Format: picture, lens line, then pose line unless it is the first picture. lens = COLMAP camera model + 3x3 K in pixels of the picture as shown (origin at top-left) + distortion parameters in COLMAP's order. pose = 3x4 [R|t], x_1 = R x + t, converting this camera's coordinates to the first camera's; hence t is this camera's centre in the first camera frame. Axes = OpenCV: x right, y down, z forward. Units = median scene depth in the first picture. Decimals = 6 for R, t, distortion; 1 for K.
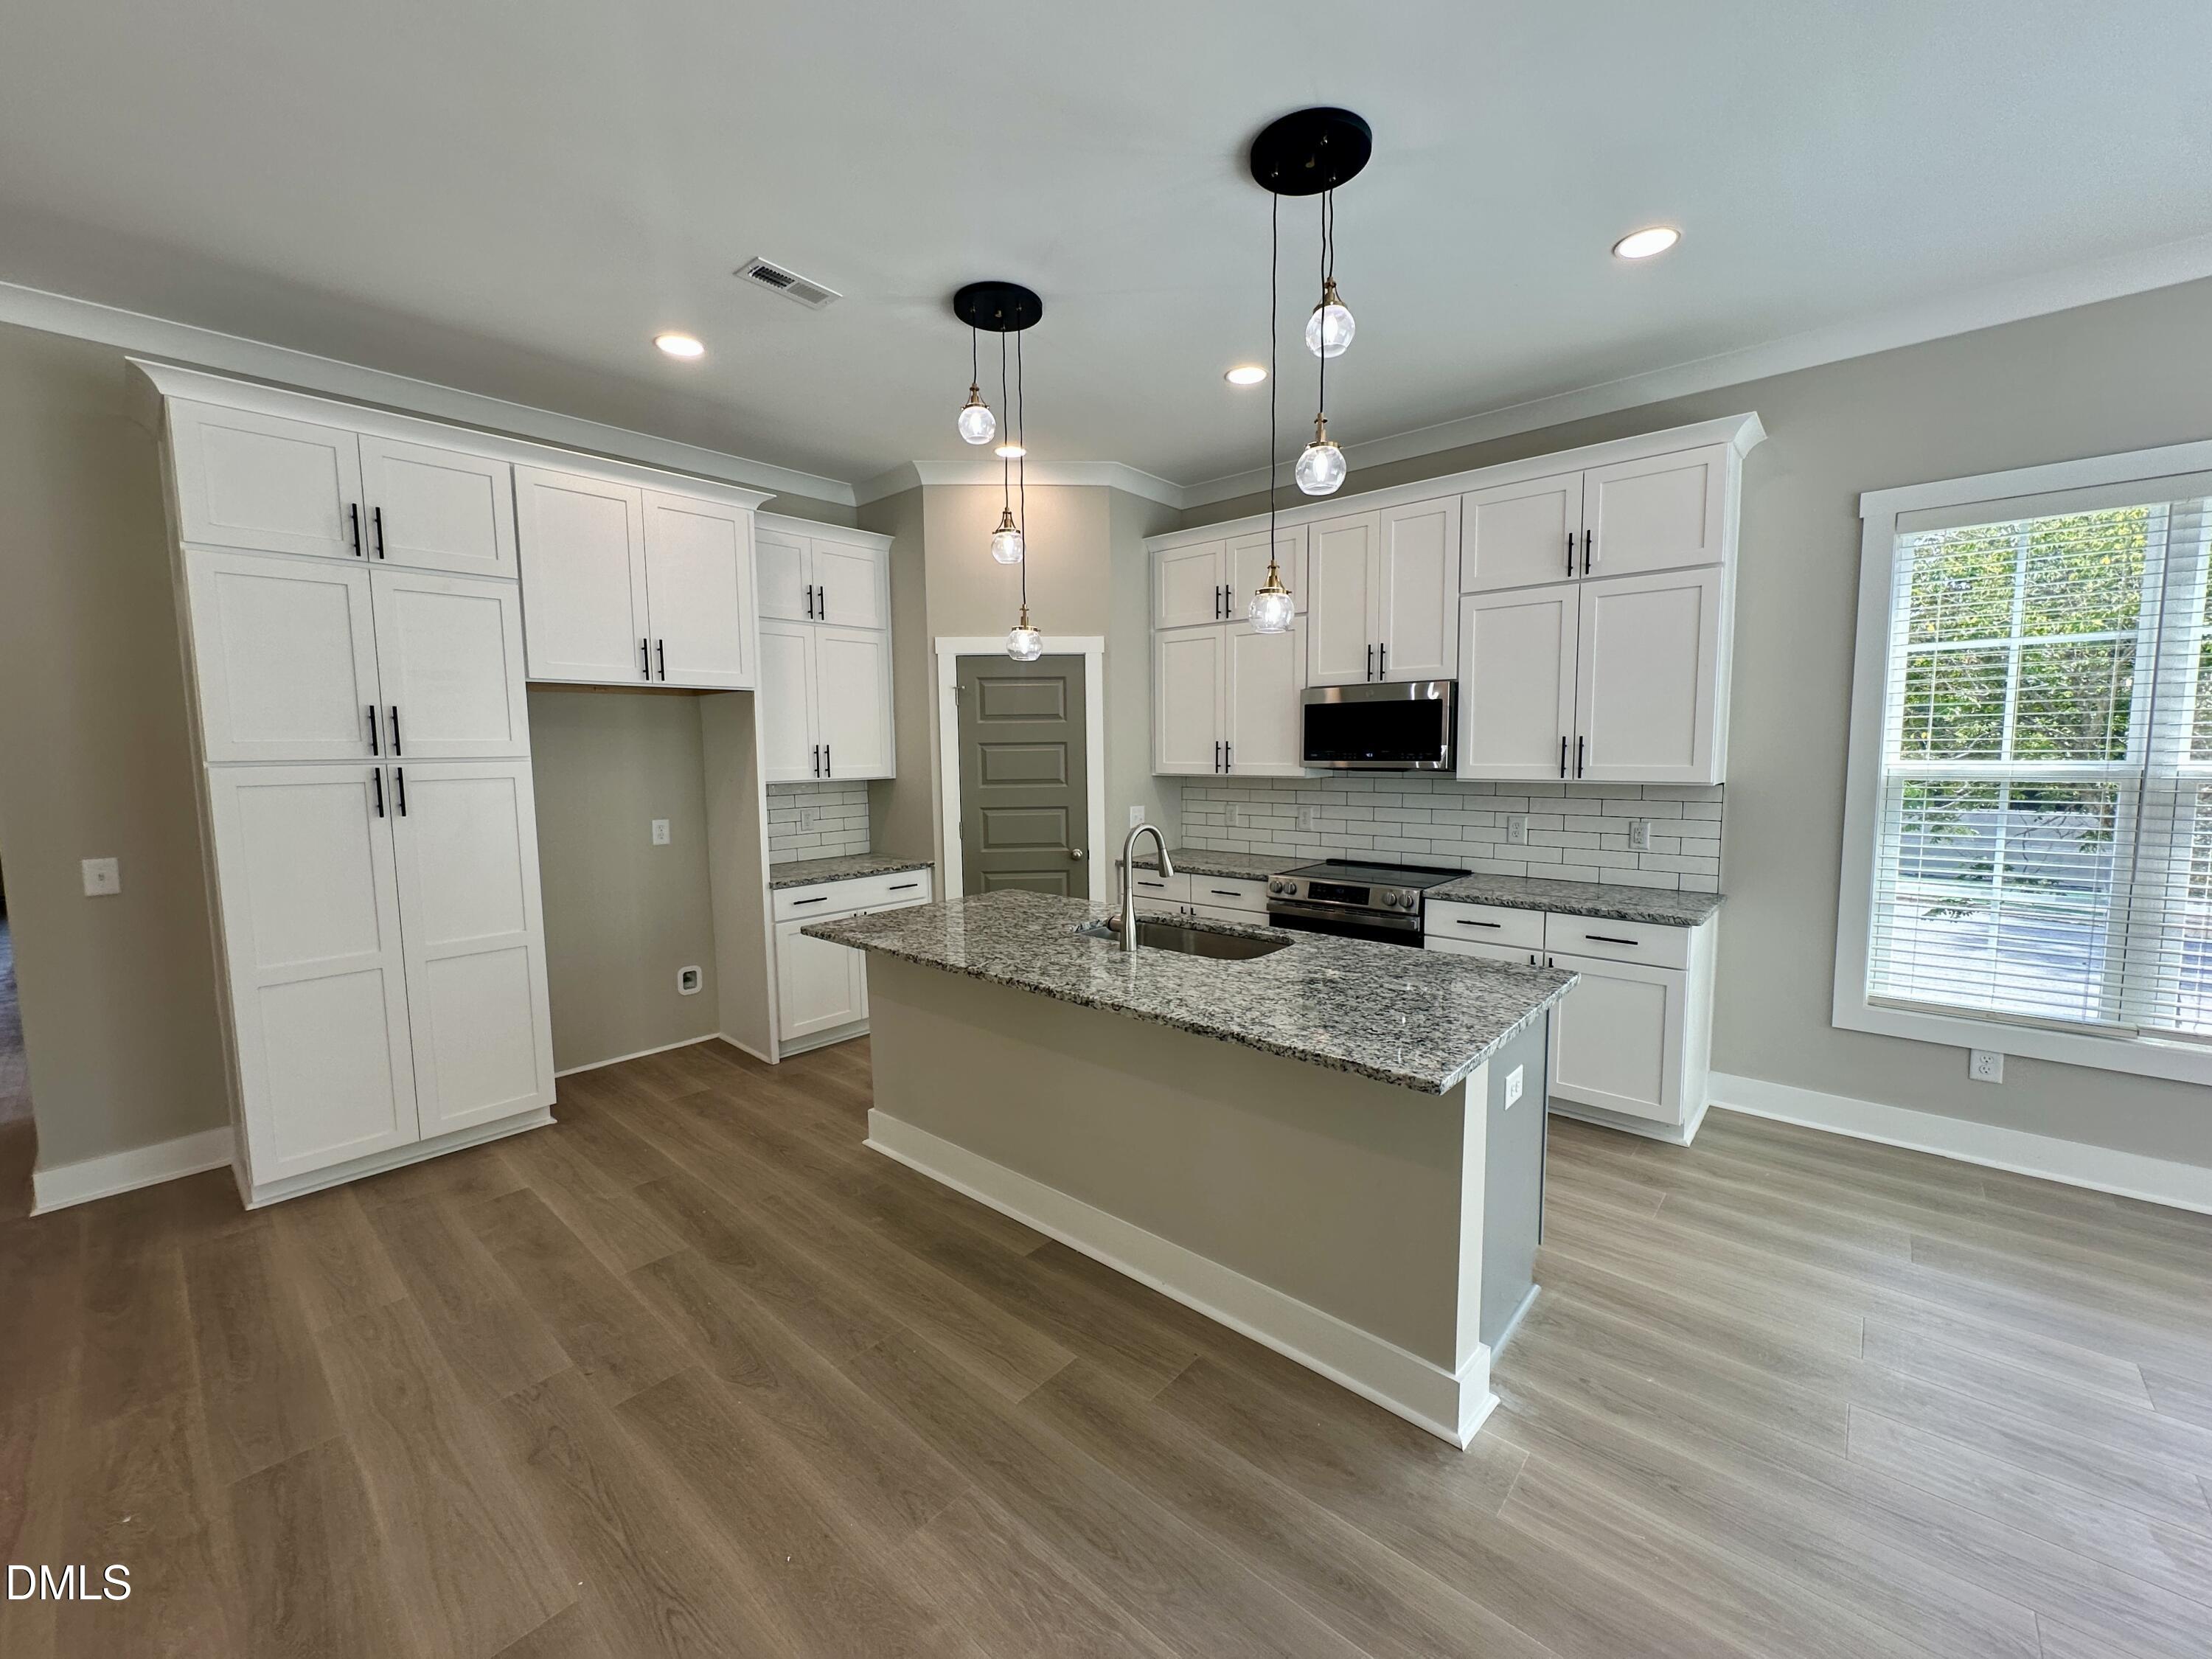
lens RADIAL K [[878.0, 0, 1109.2], [0, 878.0, 827.4], [0, 0, 1]] dist [0.000672, -0.000117]
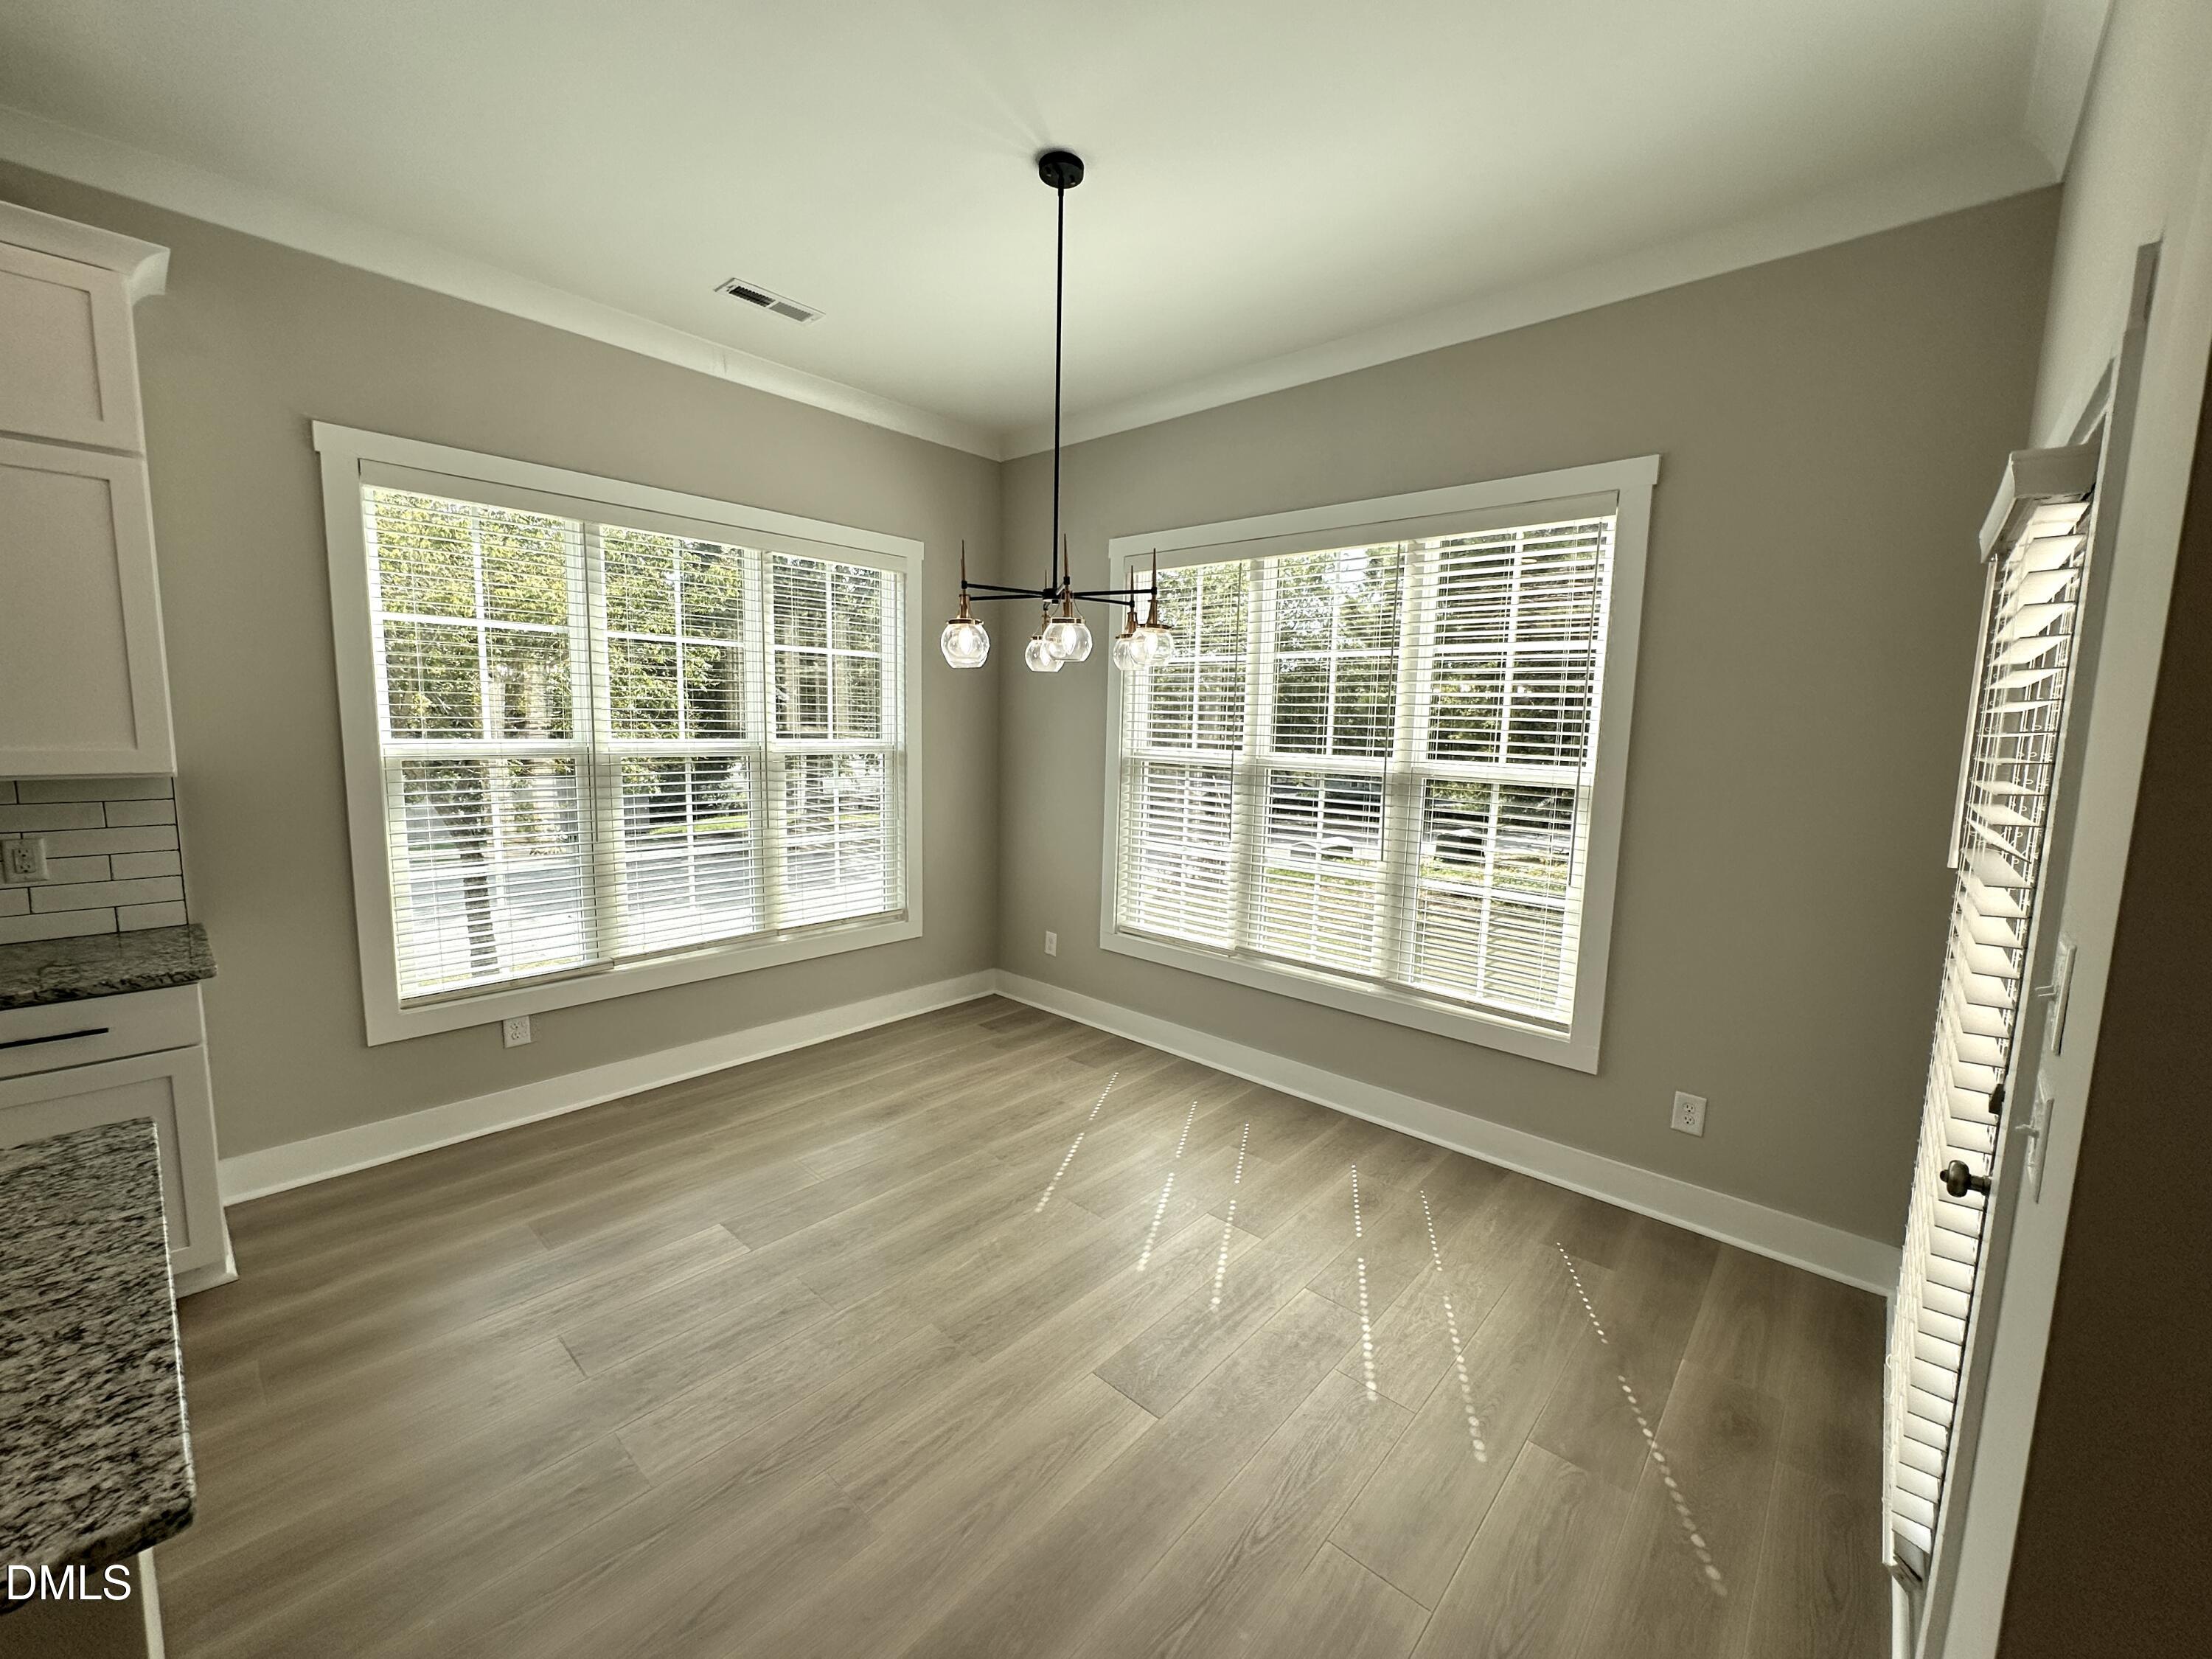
lens RADIAL K [[878.0, 0, 1110.3], [0, 878.0, 831.3], [0, 0, 1]] dist [0.000672, -0.000117]
pose [[0.017094, -0.109120, 0.993882, -0.004253], [0.075870, 0.991303, 0.107532, -0.024050], [-0.996971, 0.073567, 0.025224, 0.251962]]
